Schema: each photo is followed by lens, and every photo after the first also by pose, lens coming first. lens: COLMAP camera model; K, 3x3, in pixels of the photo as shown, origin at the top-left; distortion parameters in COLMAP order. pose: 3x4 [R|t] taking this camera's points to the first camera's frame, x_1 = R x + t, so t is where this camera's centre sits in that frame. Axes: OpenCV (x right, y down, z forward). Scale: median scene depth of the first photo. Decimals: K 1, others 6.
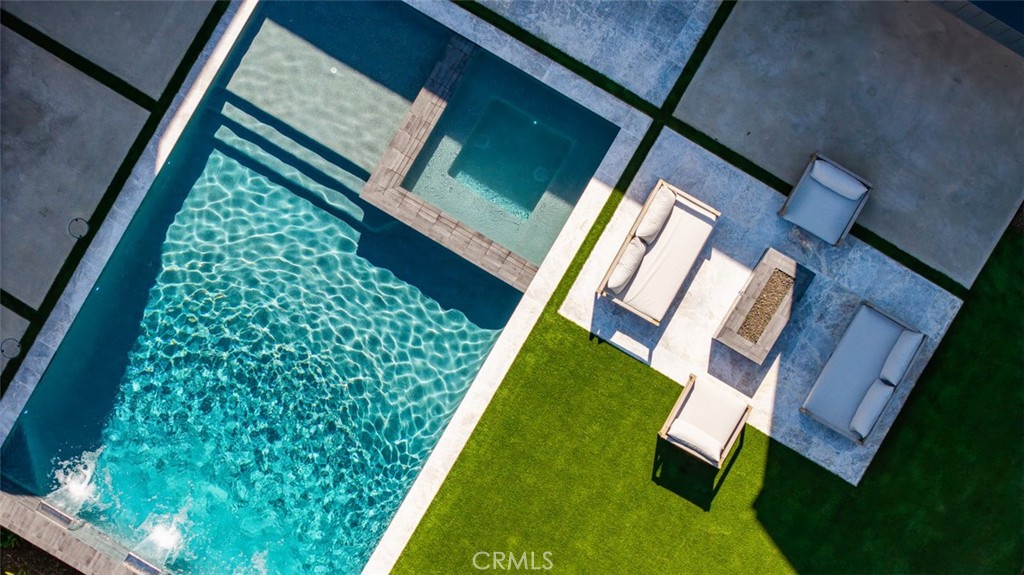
lens RADIAL K [[2138.3, 0, 512.0], [0, 2138.3, 287.5], [0, 0, 1]] dist [-0.138267, 0.246738]
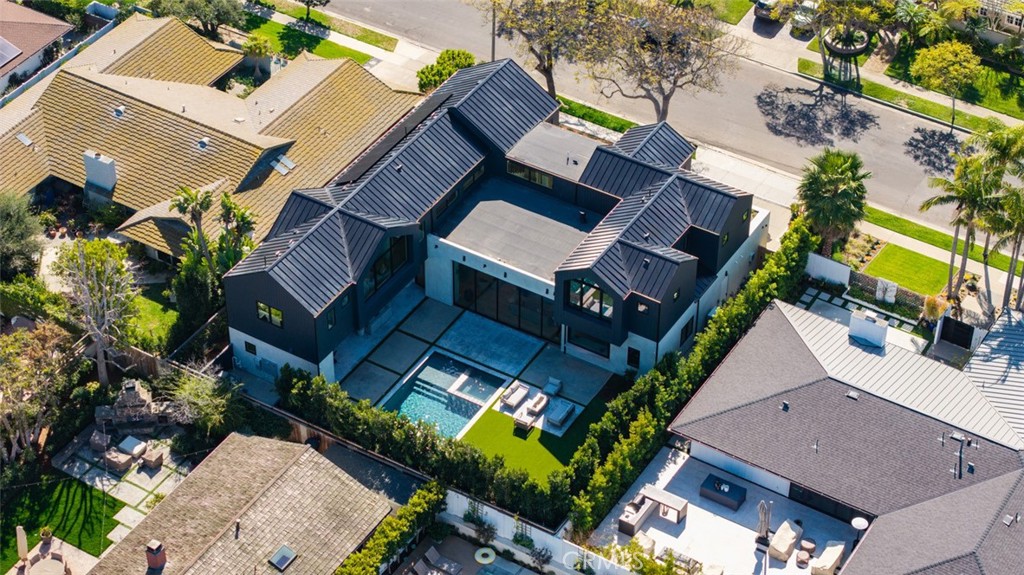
lens RADIAL K [[2138.3, 0, 512.0], [0, 2138.3, 287.5], [0, 0, 1]] dist [-0.138267, 0.246738]
pose [[0.999854, 0.007170, -0.015538, 0.129350], [-0.016627, 0.621743, -0.783045, 3.269078], [0.004046, 0.783189, 0.621771, -1.900615]]
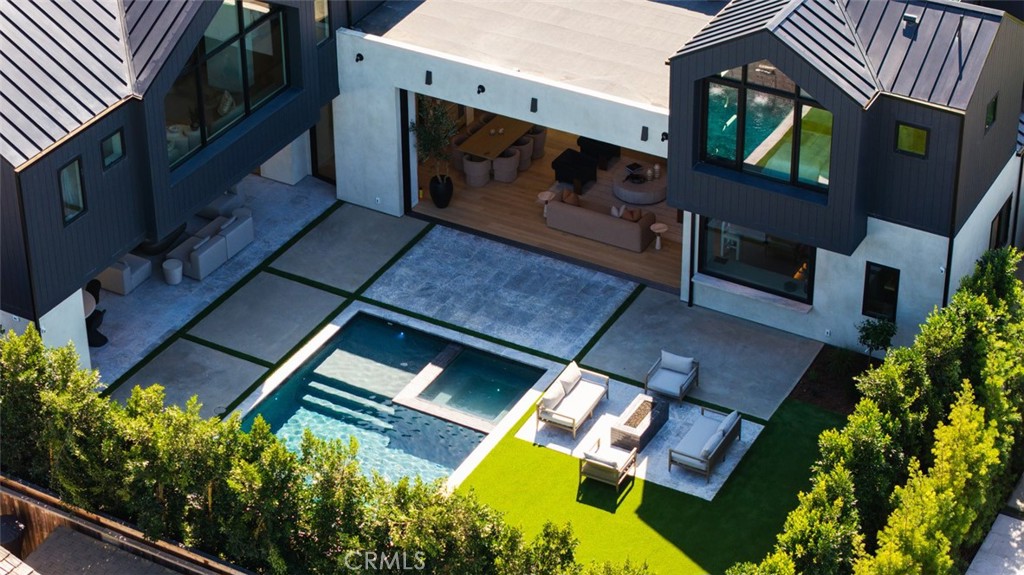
lens RADIAL K [[2140.1, 0, 513.6], [0, 2140.1, 47.8], [0, 0, 1]] dist [-0.052232, -0.152853]
pose [[0.999634, -0.025118, 0.010054, 0.012953], [0.019818, 0.426810, -0.904124, 1.341638], [0.018419, 0.903992, 0.427152, 0.048914]]
